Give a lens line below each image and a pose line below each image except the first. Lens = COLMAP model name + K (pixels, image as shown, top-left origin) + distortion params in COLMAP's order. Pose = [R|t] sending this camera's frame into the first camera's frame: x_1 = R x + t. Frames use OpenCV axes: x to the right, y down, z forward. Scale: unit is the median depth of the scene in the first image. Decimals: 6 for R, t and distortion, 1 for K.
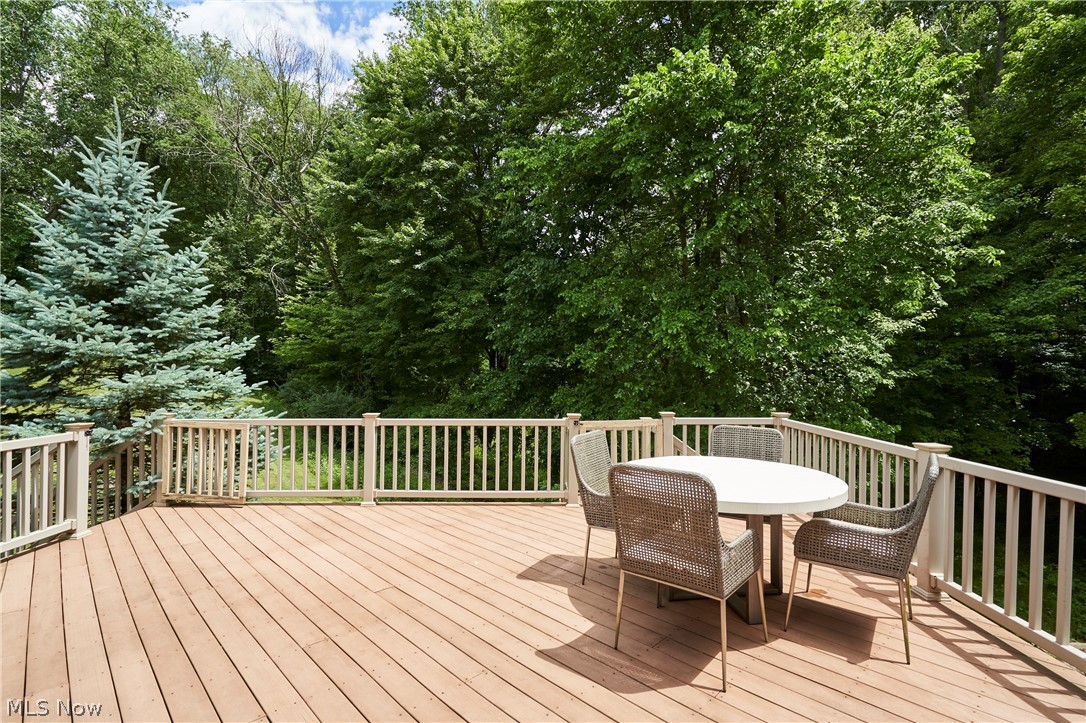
lens RADIAL K [[496.8, 0, 546.0], [0, 496.8, 368.2], [0, 0, 1]] dist [0.000233, 0.000250]
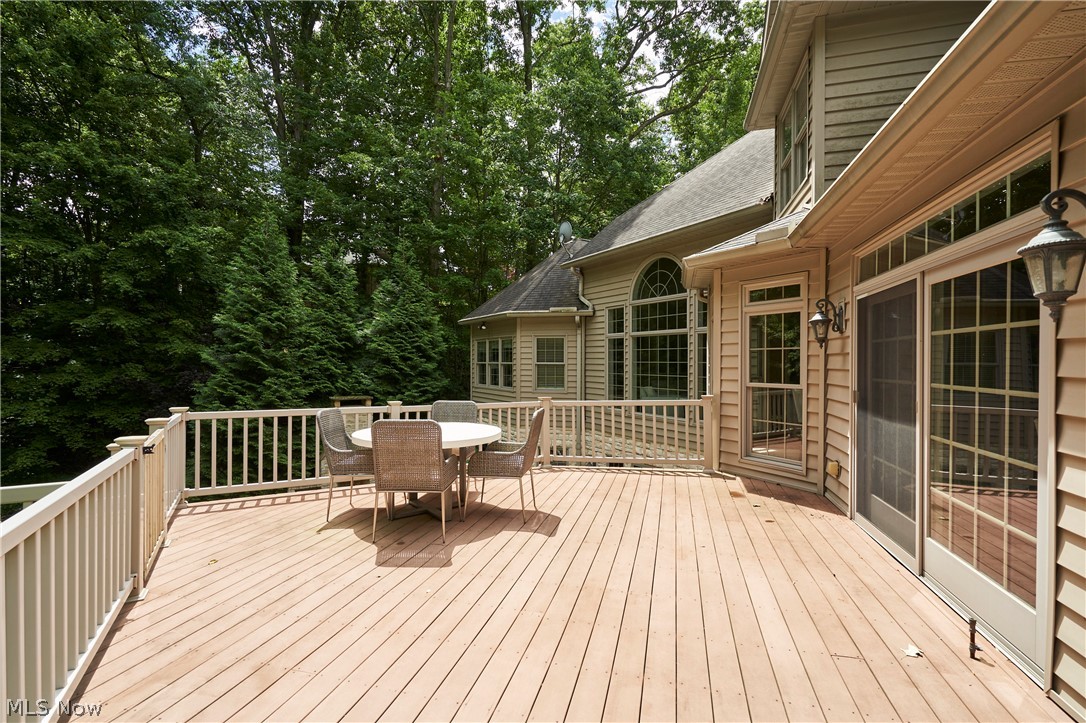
lens RADIAL K [[496.8, 0, 546.1], [0, 496.8, 364.3], [0, 0, 1]] dist [0.000233, 0.000250]
pose [[-0.497435, -0.003675, 0.867493, -1.132946], [-0.005509, 0.999984, 0.001078, 0.013250], [-0.867484, -0.004243, -0.497447, 1.475172]]
